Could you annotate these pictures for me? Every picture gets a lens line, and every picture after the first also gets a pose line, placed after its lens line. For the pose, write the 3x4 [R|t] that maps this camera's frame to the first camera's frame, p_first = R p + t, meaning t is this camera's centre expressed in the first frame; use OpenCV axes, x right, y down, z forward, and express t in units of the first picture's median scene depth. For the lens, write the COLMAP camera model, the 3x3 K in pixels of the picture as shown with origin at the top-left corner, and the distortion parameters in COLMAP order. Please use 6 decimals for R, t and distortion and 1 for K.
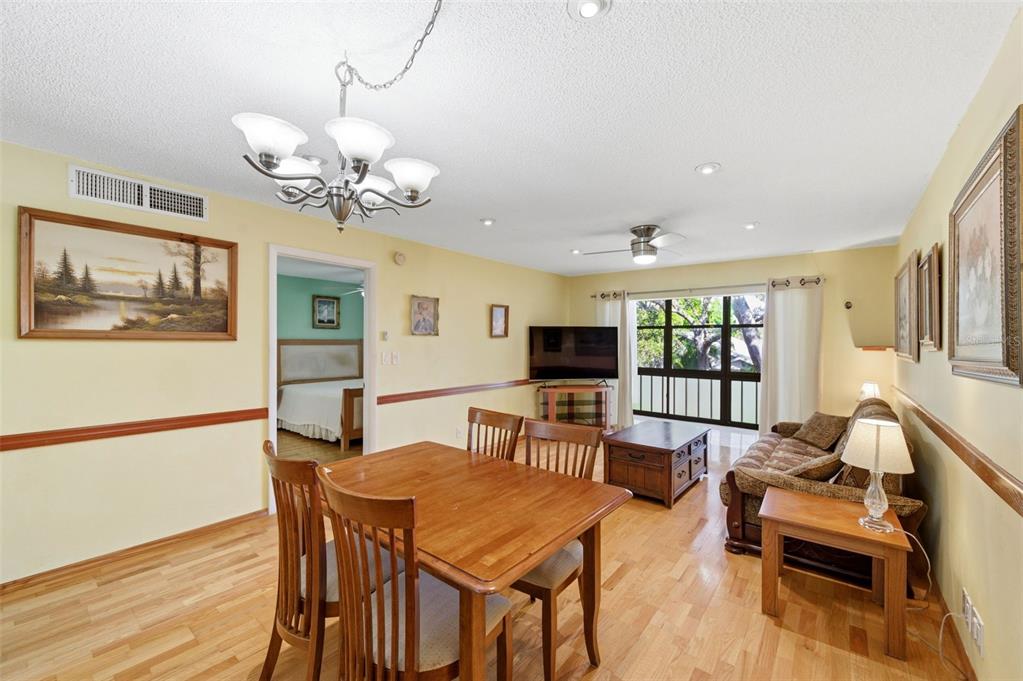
lens RADIAL K [[402.2, 0, 513.6], [0, 402.2, 343.5], [0, 0, 1]] dist [-0.001842, -0.000326]
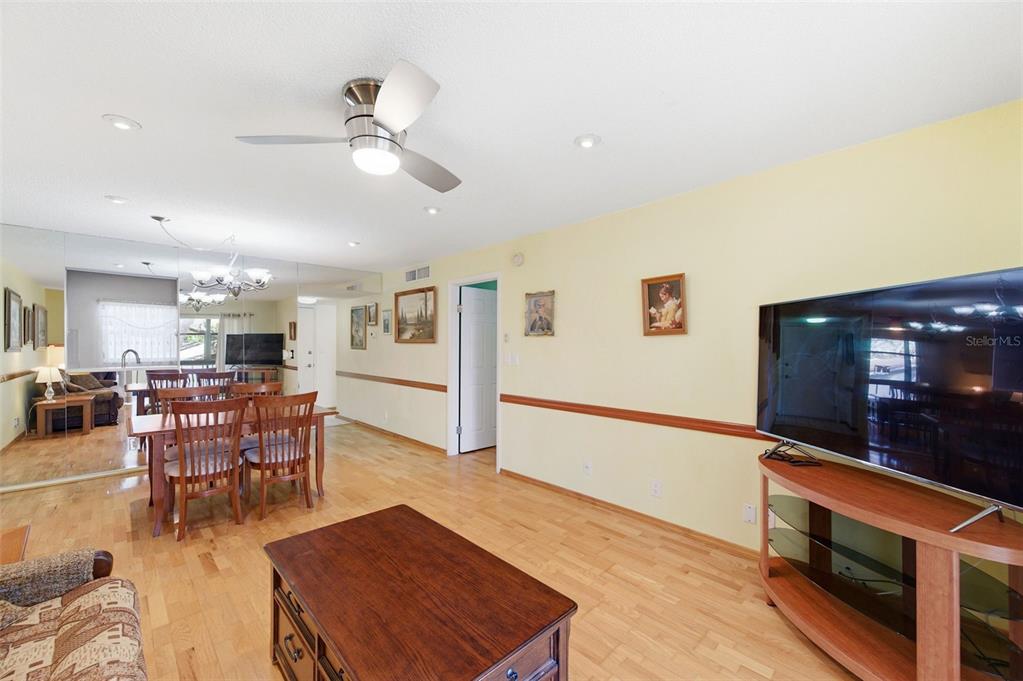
lens RADIAL K [[410.6, 0, 511.5], [0, 410.6, 340.5], [0, 0, 1]] dist [-0.000254, -0.000021]
pose [[-0.134910, -0.014715, -0.990749, 1.126085], [-0.005395, 0.999886, -0.014116, 0.005785], [0.990843, 0.003441, -0.134974, 1.754157]]
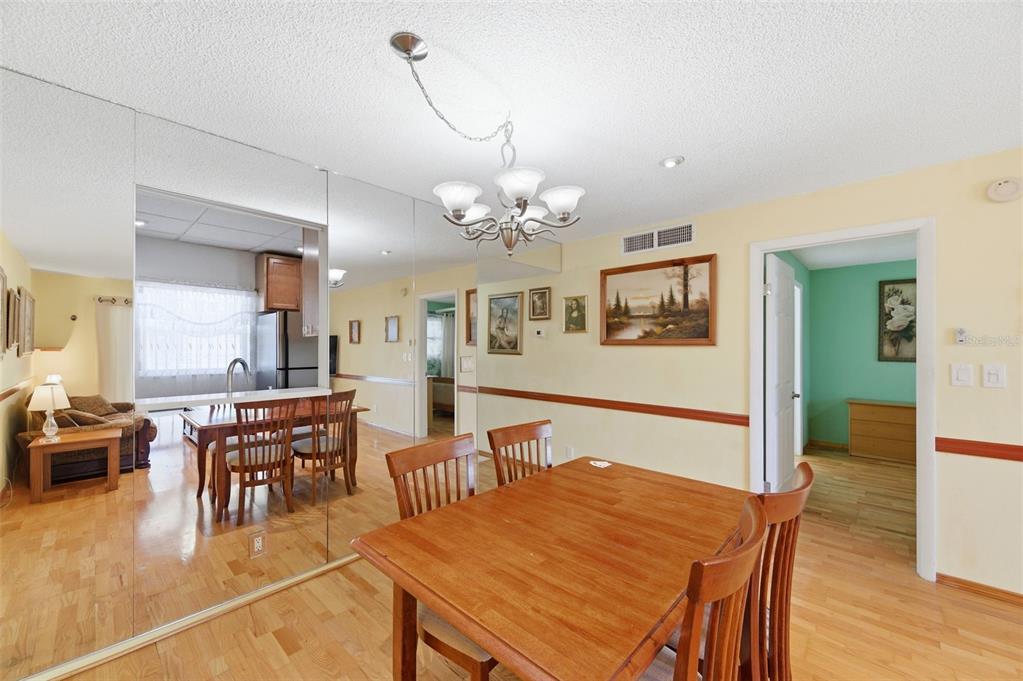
lens RADIAL K [[402.2, 0, 513.6], [0, 402.2, 343.5], [0, 0, 1]] dist [-0.001842, -0.000326]
pose [[-0.082954, -0.007287, -0.996527, 0.466958], [-0.002543, 0.999972, -0.007100, -0.004456], [0.996550, 0.001945, -0.082970, 0.625379]]
